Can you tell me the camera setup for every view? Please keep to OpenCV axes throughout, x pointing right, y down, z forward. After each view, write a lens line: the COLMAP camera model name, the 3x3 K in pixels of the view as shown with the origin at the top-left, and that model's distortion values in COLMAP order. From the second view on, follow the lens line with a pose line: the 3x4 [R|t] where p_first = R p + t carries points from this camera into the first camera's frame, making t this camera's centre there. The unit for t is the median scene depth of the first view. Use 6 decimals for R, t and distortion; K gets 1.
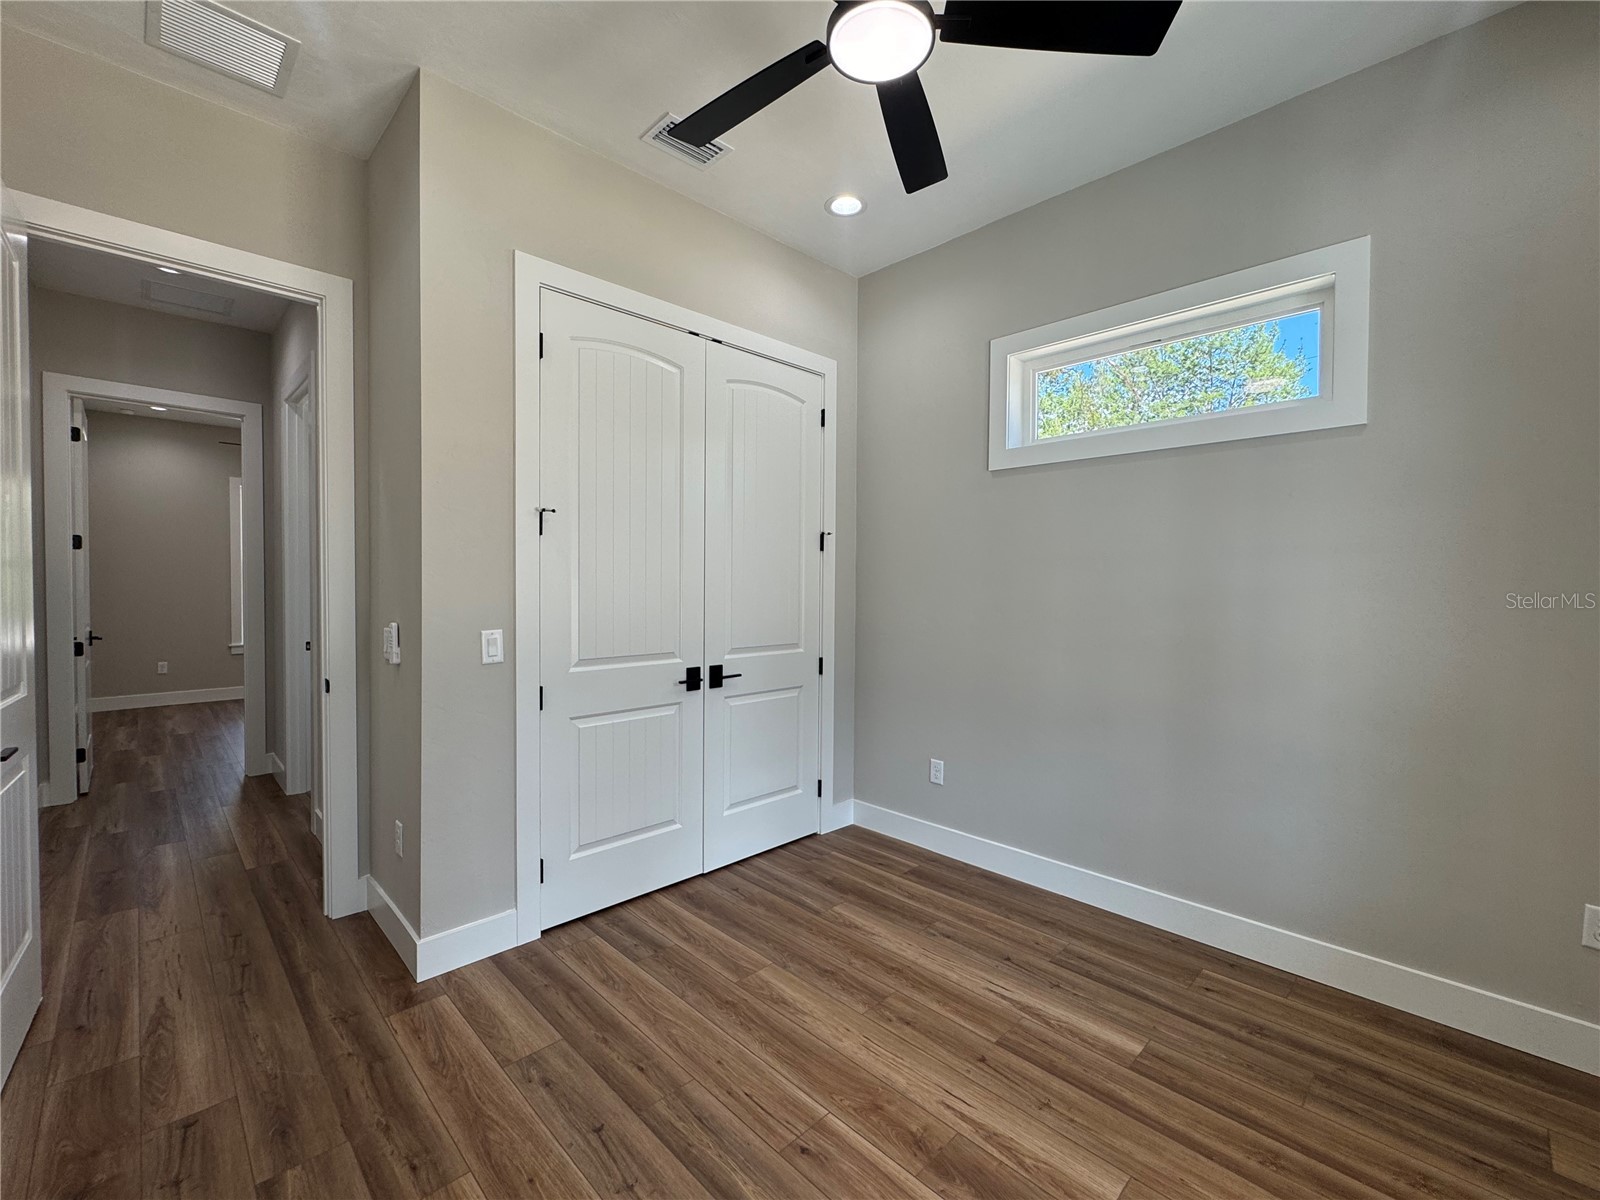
lens RADIAL K [[674.2, 0, 800.0], [0, 674.2, 600.0], [0, 0, 1]] dist [-0.007609, -0.000068]
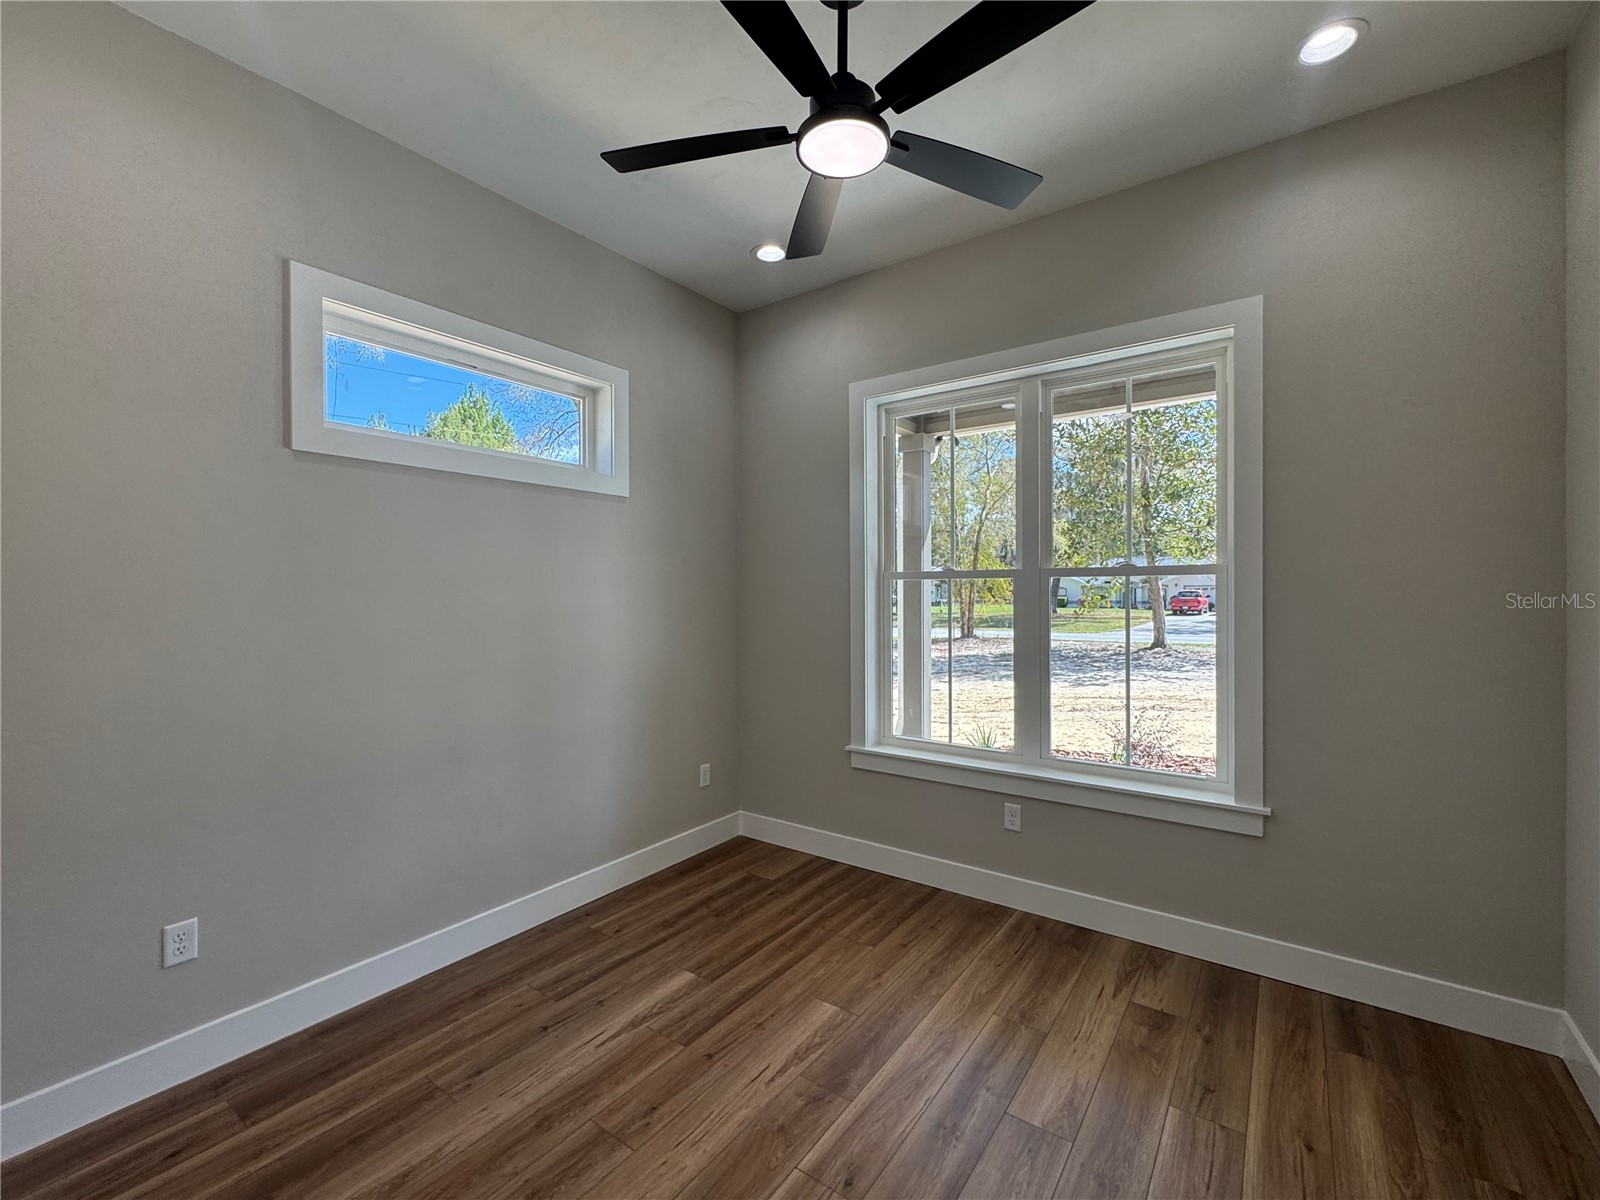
lens RADIAL K [[674.2, 0, 800.0], [0, 674.2, 600.0], [0, 0, 1]] dist [-0.007609, -0.000068]
pose [[-0.166475, -0.017381, 0.985893, -0.718388], [0.028404, 0.999345, 0.022415, -0.059117], [-0.985637, 0.031735, -0.165872, 0.907705]]
